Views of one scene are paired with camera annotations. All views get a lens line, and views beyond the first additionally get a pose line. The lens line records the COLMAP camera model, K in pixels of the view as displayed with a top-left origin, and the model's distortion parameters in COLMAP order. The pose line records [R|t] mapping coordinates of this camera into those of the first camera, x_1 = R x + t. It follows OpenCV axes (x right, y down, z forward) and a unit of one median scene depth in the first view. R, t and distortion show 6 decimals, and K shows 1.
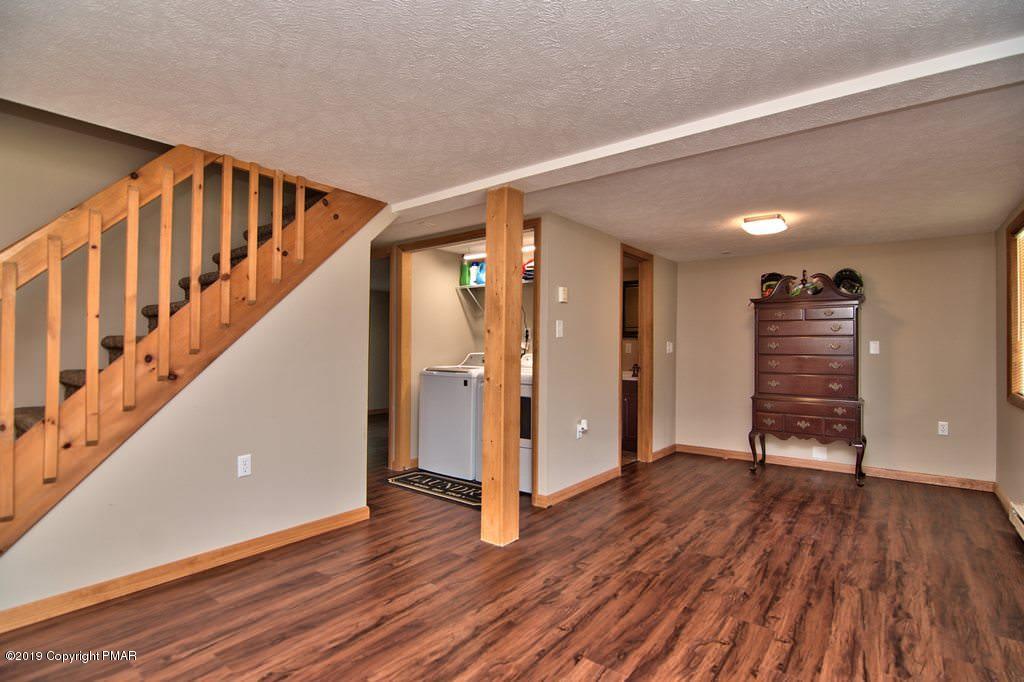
lens RADIAL K [[499.5, 0, 512.0], [0, 499.5, 341.0], [0, 0, 1]] dist [0.004723, -0.009719]
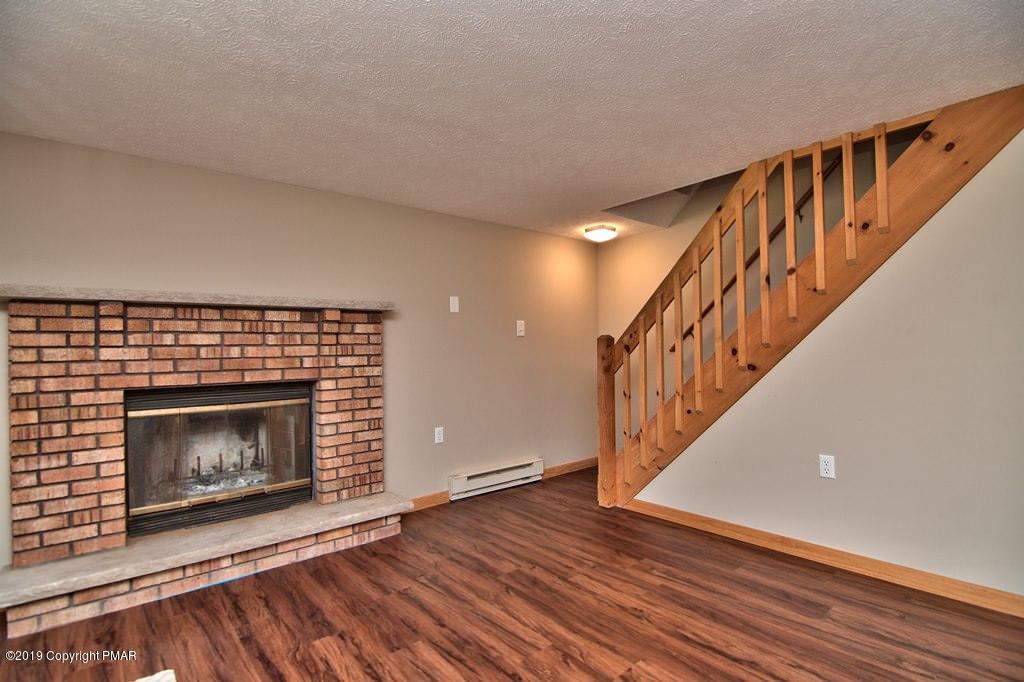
lens RADIAL K [[499.5, 0, 512.0], [0, 499.5, 341.0], [0, 0, 1]] dist [0.004723, -0.009719]
pose [[-0.205986, -0.023150, -0.978281, 0.505584], [0.030049, 0.999099, -0.029970, 0.024968], [0.978094, -0.035570, -0.205104, 0.621872]]
